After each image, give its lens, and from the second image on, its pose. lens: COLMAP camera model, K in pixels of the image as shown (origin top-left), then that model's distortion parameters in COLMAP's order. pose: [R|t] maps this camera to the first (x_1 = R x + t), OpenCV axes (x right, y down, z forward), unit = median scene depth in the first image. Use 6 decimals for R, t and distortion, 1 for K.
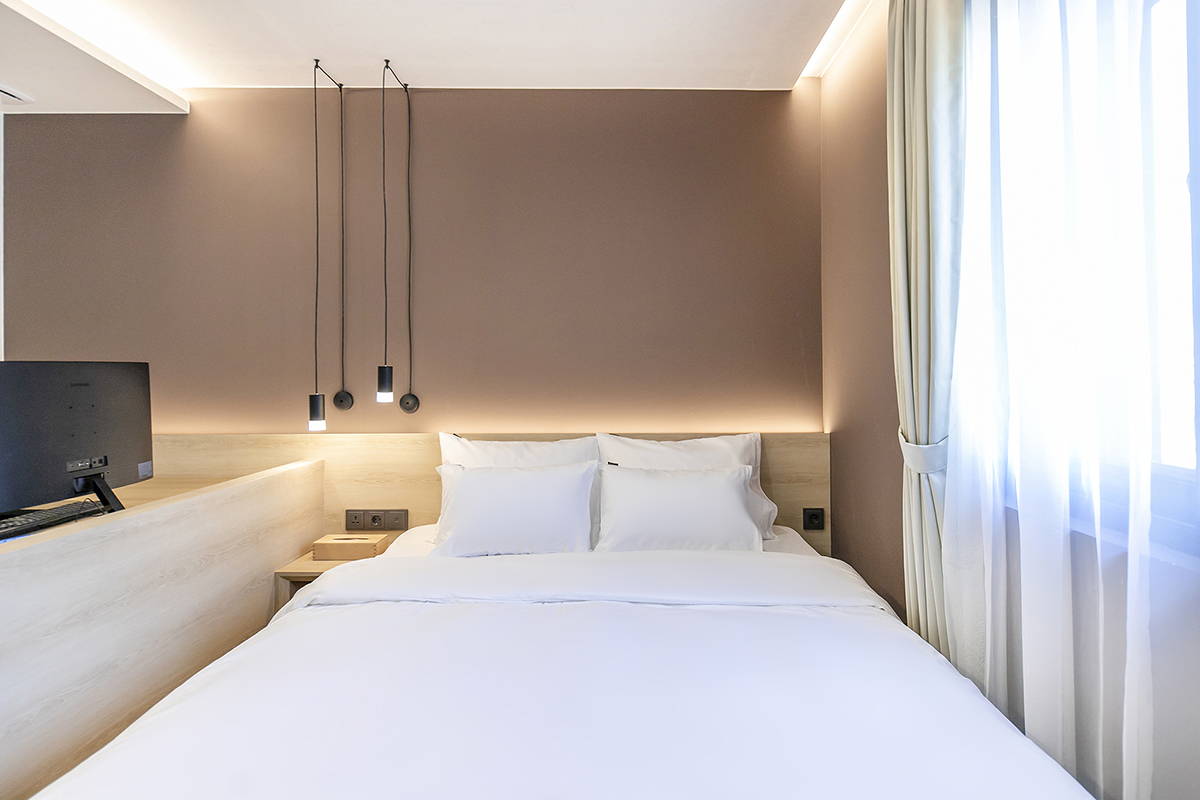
lens RADIAL K [[715.5, 0, 603.7], [0, 715.5, 388.9], [0, 0, 1]] dist [0.001118, -0.001499]
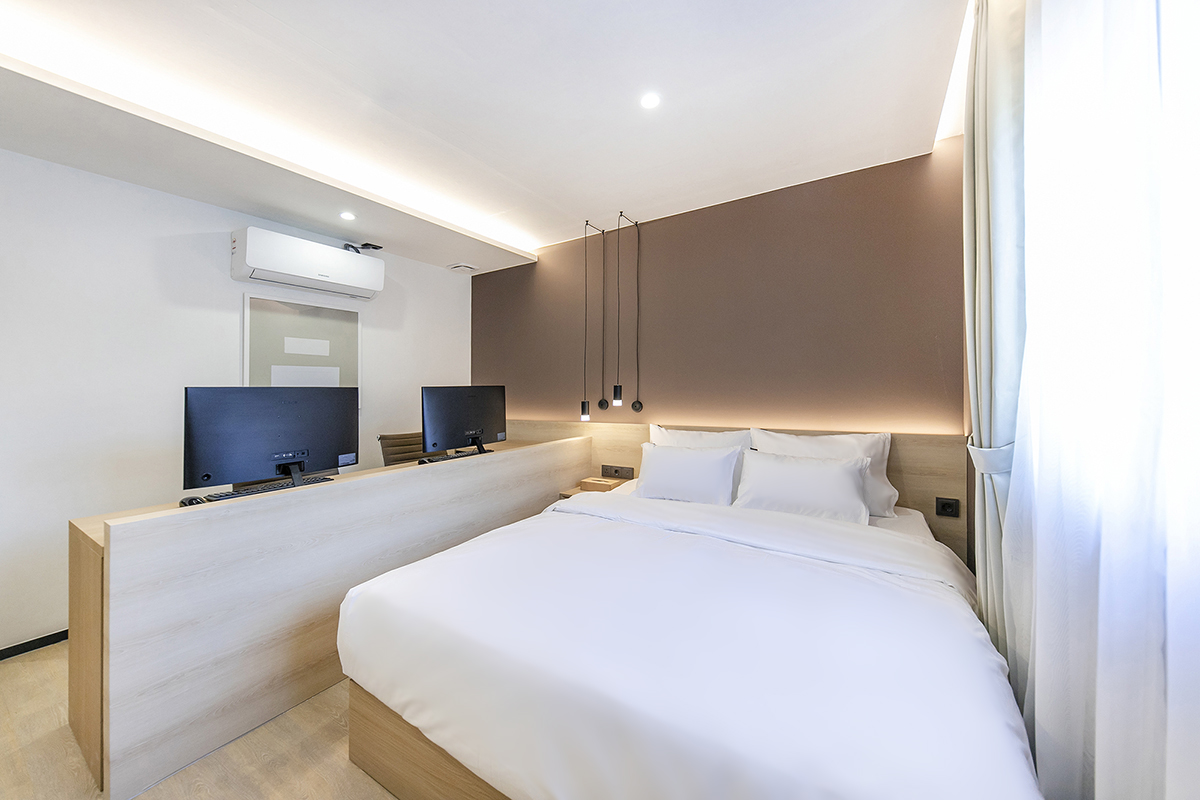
lens RADIAL K [[430.8, 0, 545.1], [0, 430.8, 396.0], [0, 0, 1]] dist [0.000381, -0.000045]
pose [[0.820000, -0.001925, -0.572360, 0.160530], [-0.000591, 0.999991, -0.004210, -0.000803], [0.572363, 0.003790, 0.819991, 0.025259]]
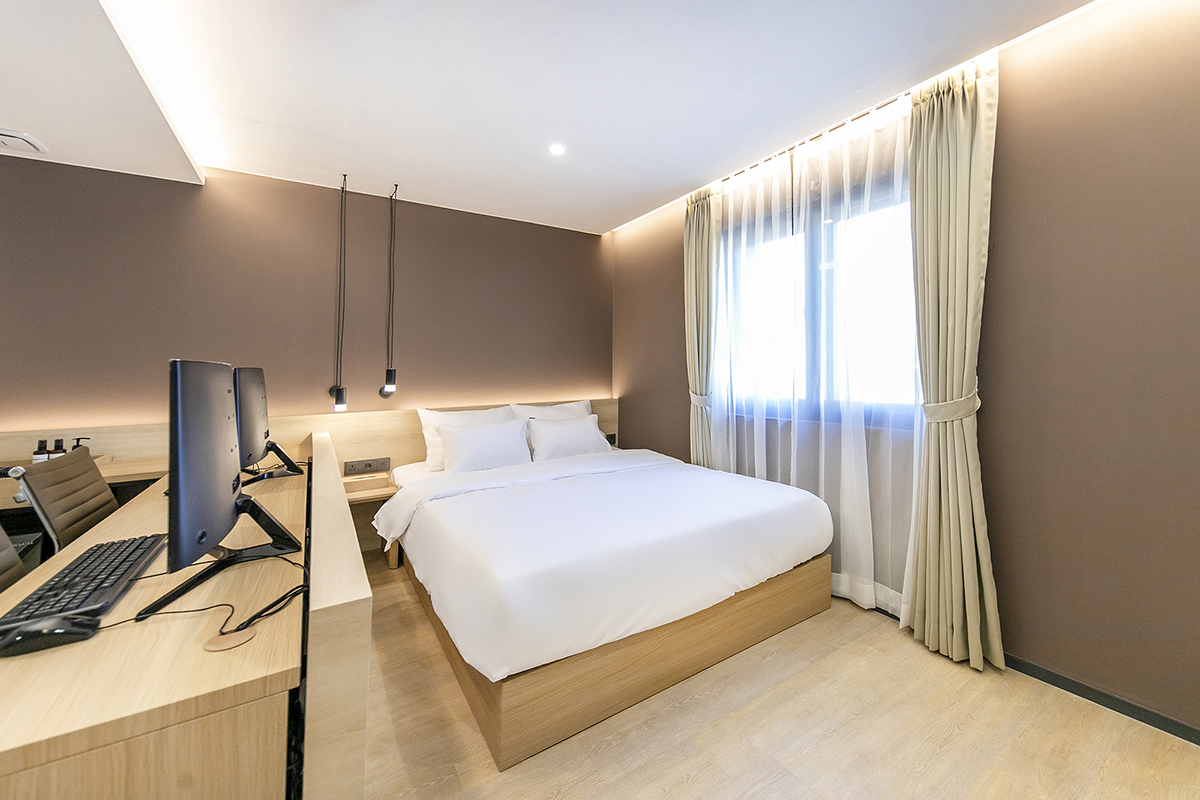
lens RADIAL K [[446.8, 0, 600.0], [0, 446.8, 400.0], [0, 0, 1]] dist [0.000247, -0.000022]
pose [[0.865856, -0.045083, 0.498259, -0.412175], [0.024515, 0.998558, 0.047750, 0.001185], [-0.499693, -0.029130, 0.865713, -0.139724]]
